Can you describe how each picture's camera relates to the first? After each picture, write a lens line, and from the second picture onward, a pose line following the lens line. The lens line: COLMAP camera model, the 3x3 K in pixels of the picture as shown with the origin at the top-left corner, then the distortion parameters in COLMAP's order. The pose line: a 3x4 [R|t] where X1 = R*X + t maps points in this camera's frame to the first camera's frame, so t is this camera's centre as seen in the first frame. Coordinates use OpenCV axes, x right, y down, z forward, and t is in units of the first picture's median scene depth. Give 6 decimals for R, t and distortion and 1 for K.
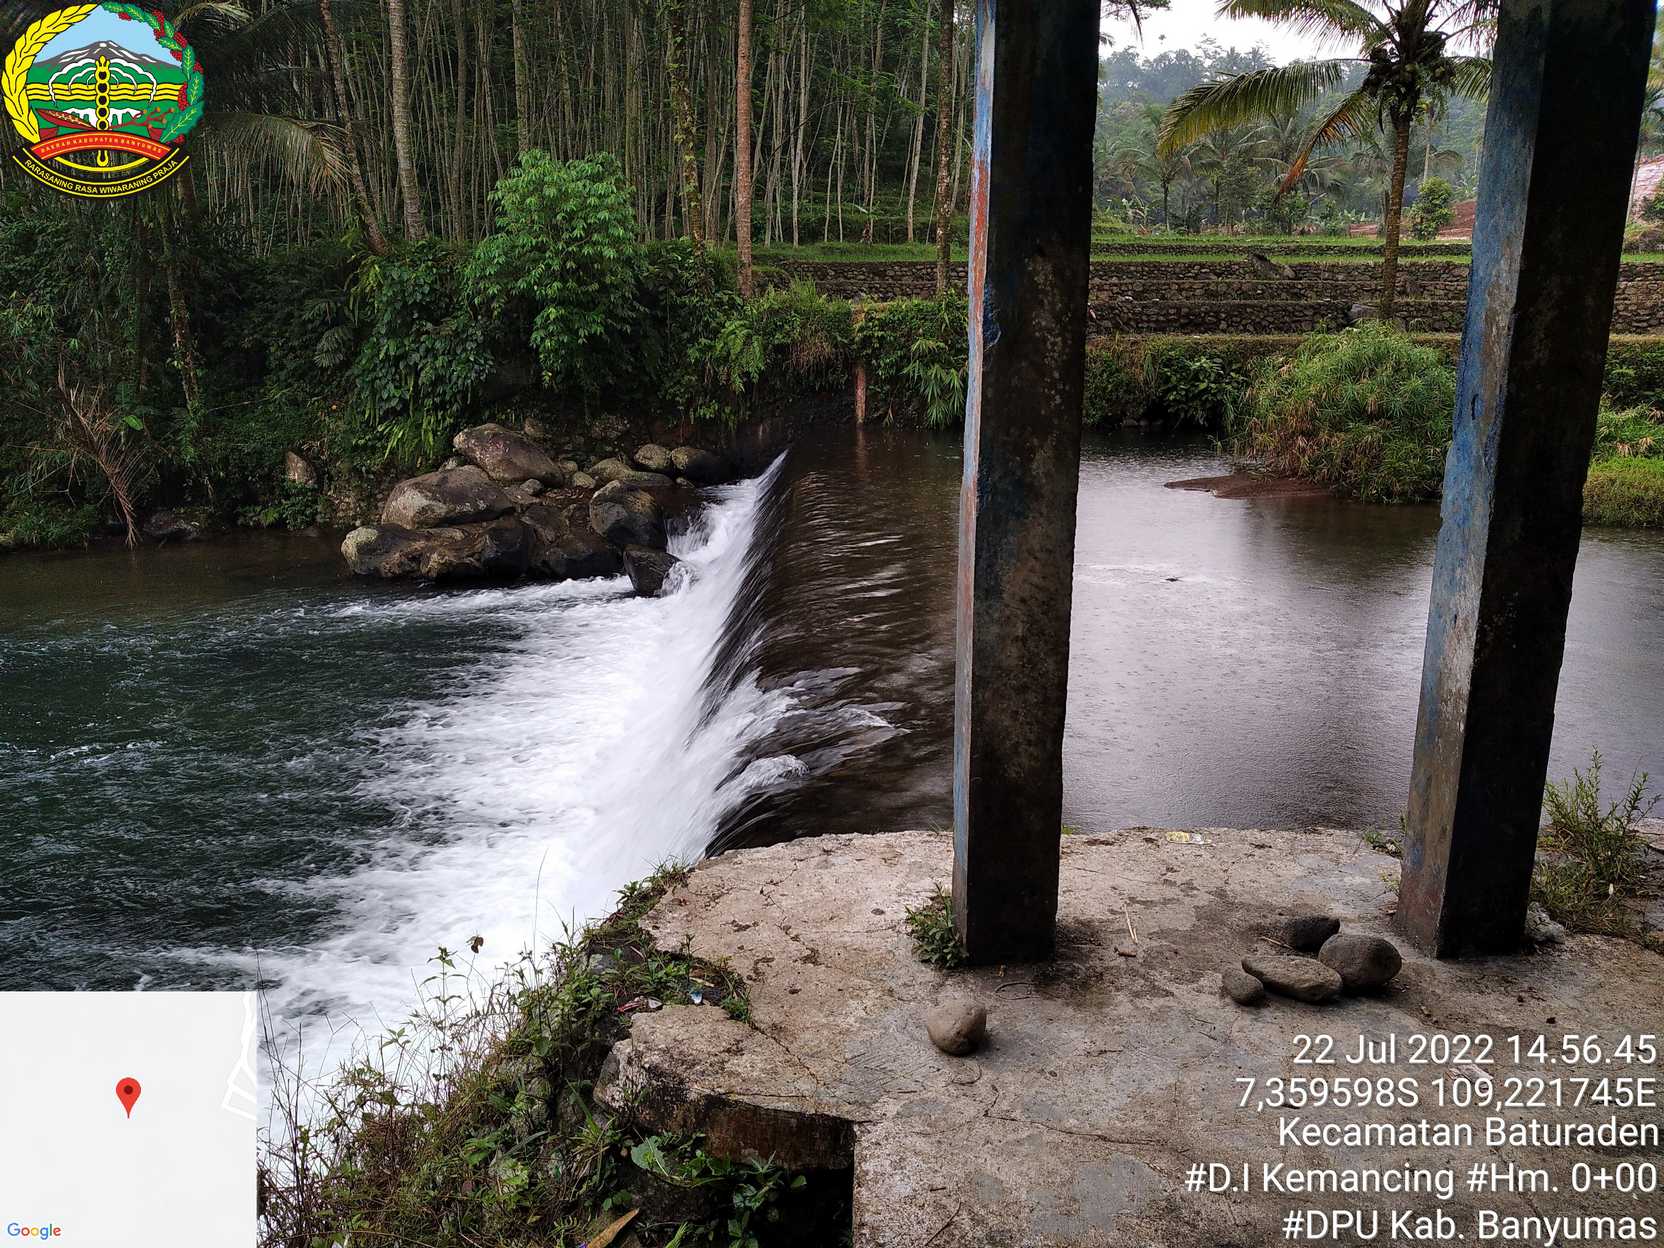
lens RADIAL K [[1389.0, 0, 839.8], [0, 1389.0, 620.9], [0, 0, 1]] dist [0.036844, -0.104058]
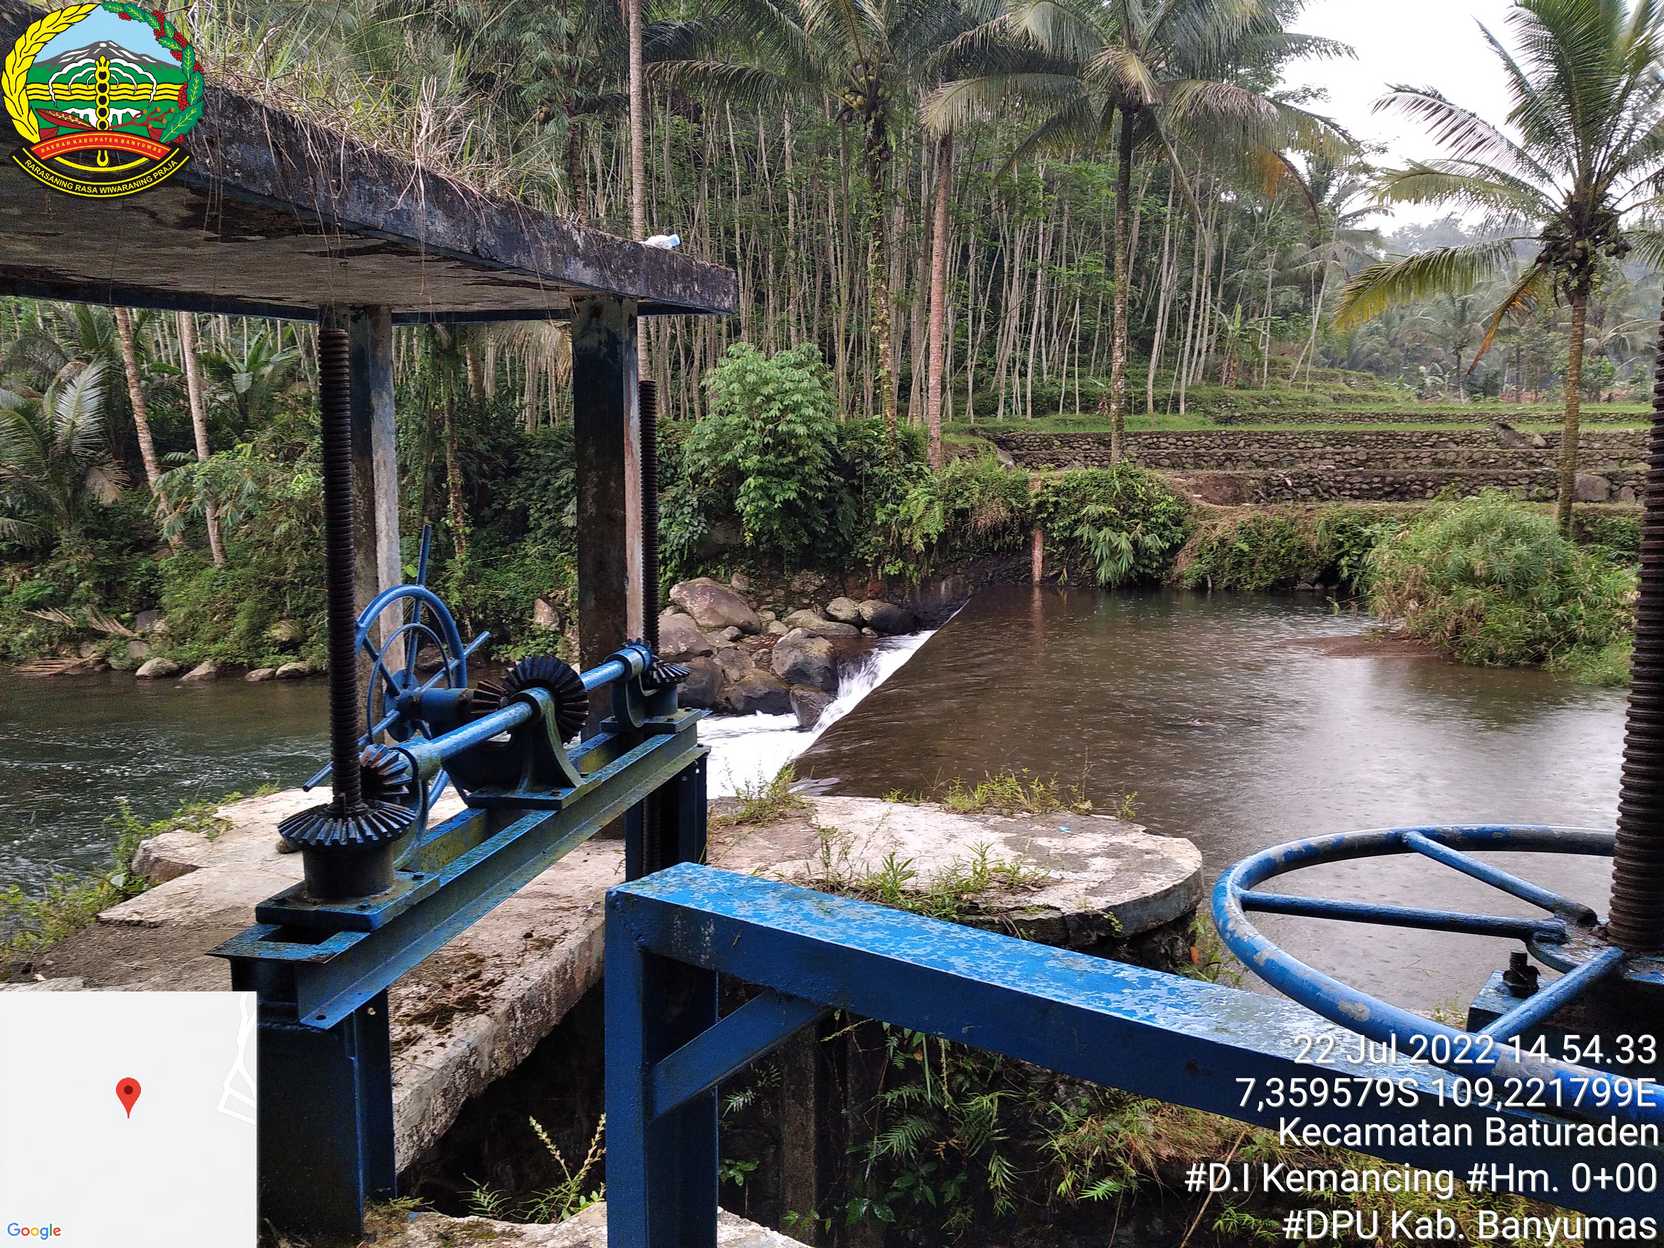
lens RADIAL K [[1389.0, 0, 846.5], [0, 1389.0, 633.8], [0, 0, 1]] dist [0.036844, -0.104058]
pose [[0.976353, 0.024711, -0.214767, 0.105444], [-0.047590, 0.993643, -0.102020, 0.013498], [0.210881, 0.109829, 0.971322, -0.065305]]
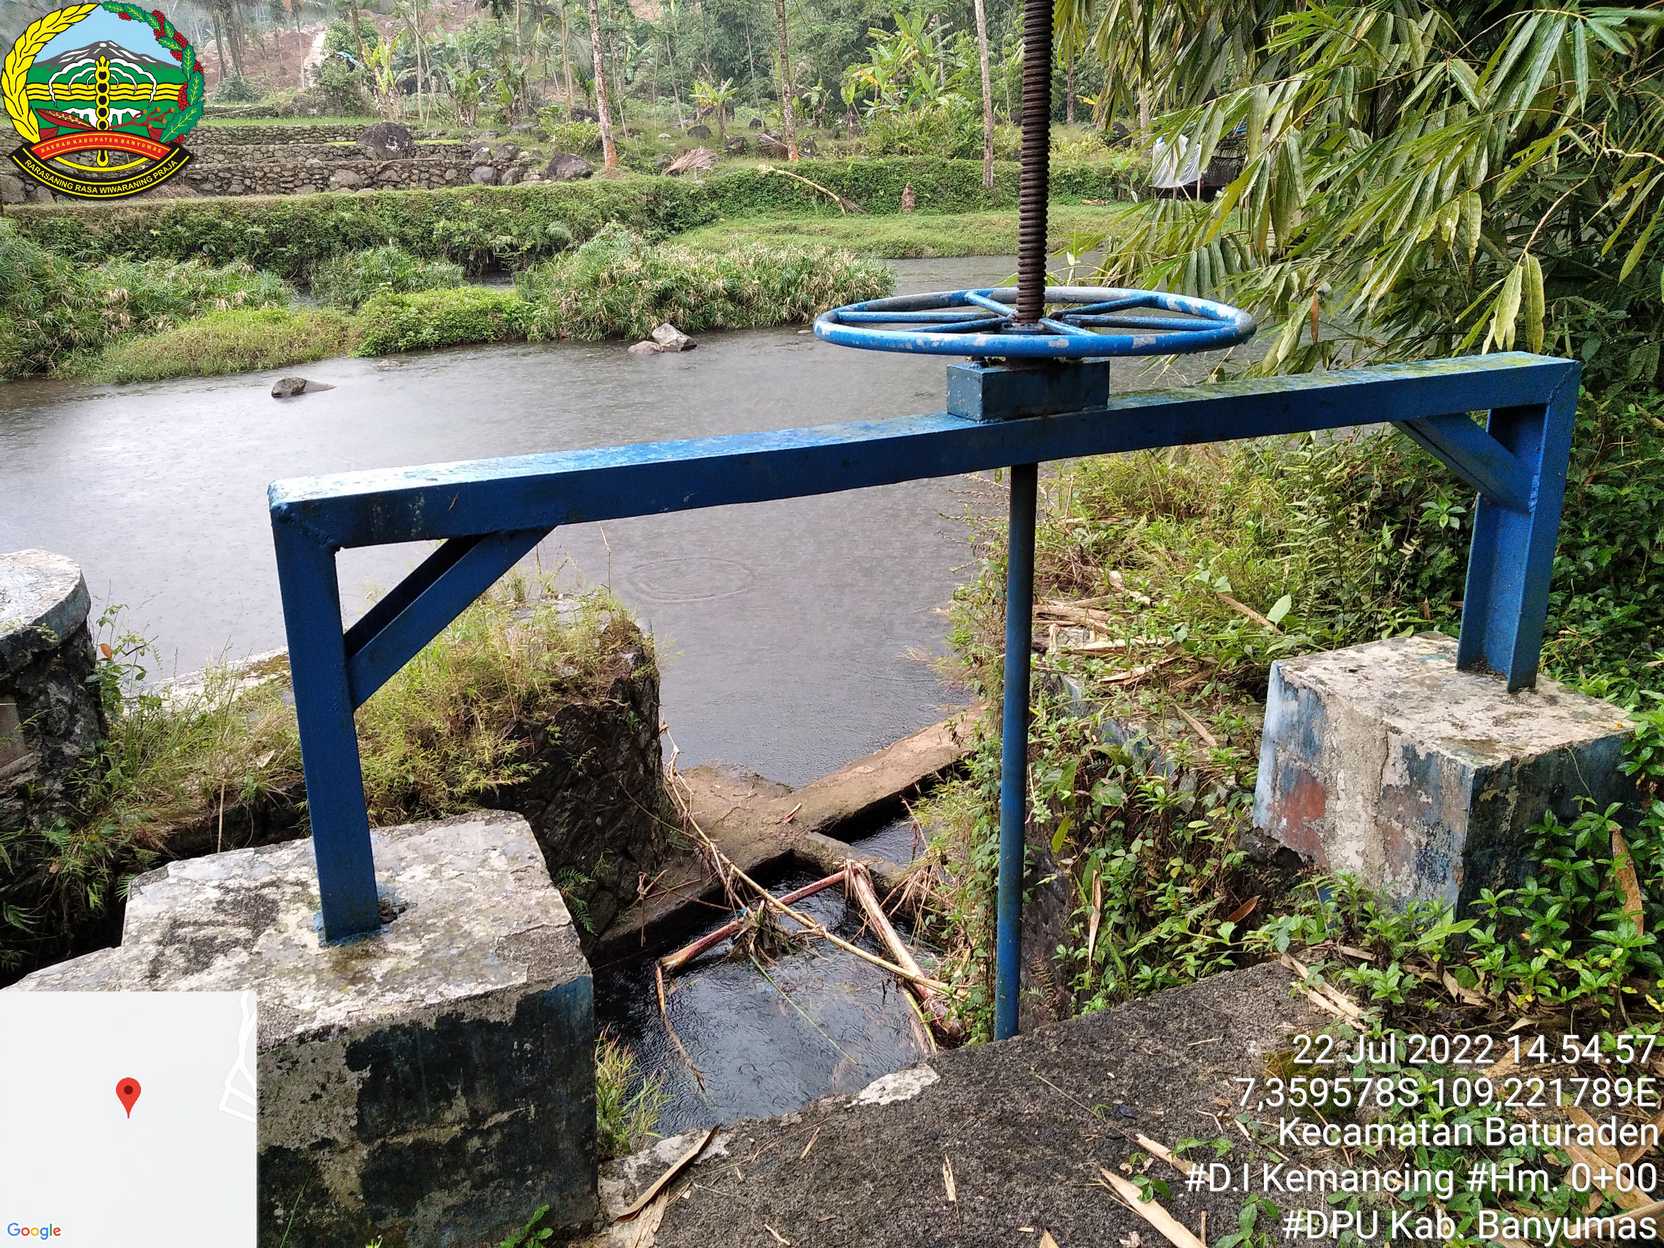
lens RADIAL K [[1389.0, 0, 828.3], [0, 1389.0, 610.7], [0, 0, 1]] dist [0.036844, -0.104058]
pose [[0.687254, -0.243277, 0.684469, 0.063126], [0.186088, 0.969773, 0.157835, 0.017376], [-0.702177, 0.018899, 0.711751, -0.067366]]
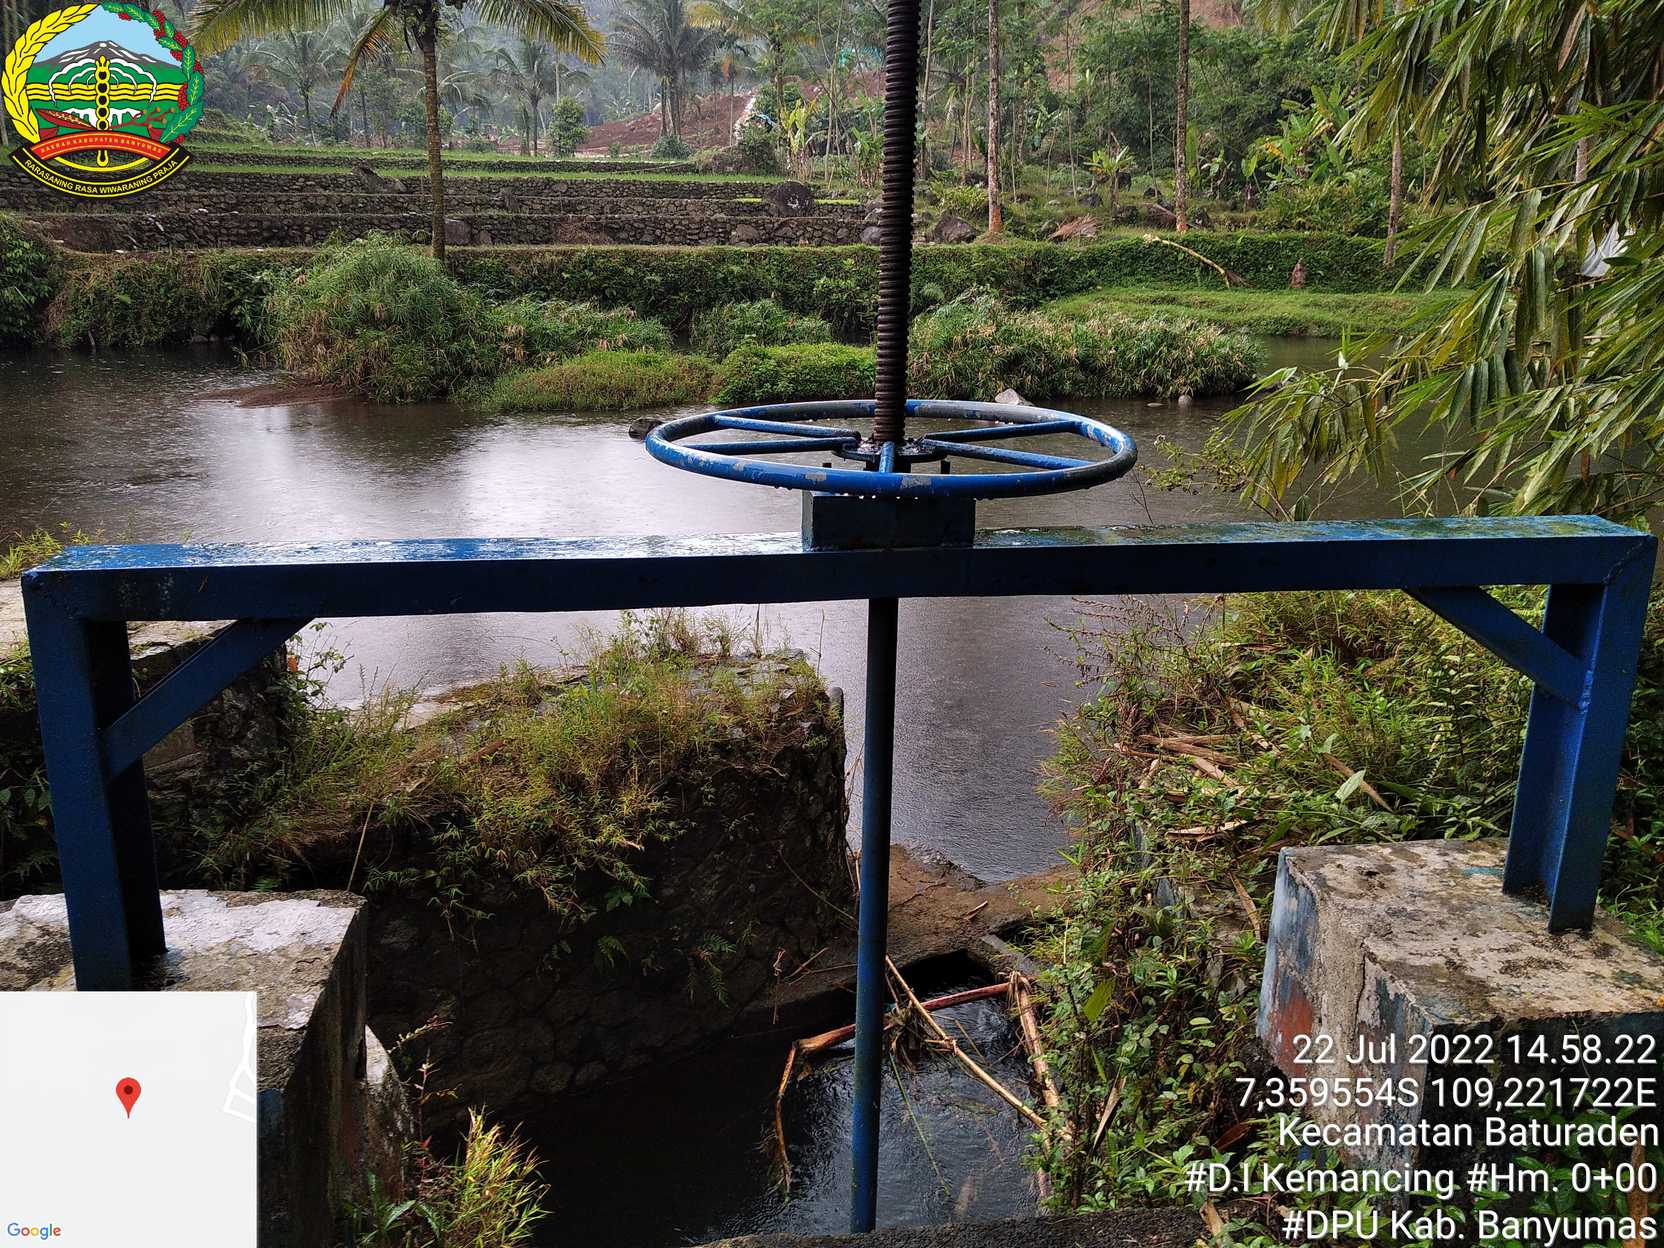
lens RADIAL K [[1389.0, 0, 828.4], [0, 1389.0, 621.9], [0, 0, 1]] dist [0.036844, -0.104058]
pose [[0.860650, -0.134732, 0.491049, 0.085853], [0.105998, 0.990638, 0.086027, 0.018484], [-0.498042, -0.021989, 0.866874, -0.077206]]
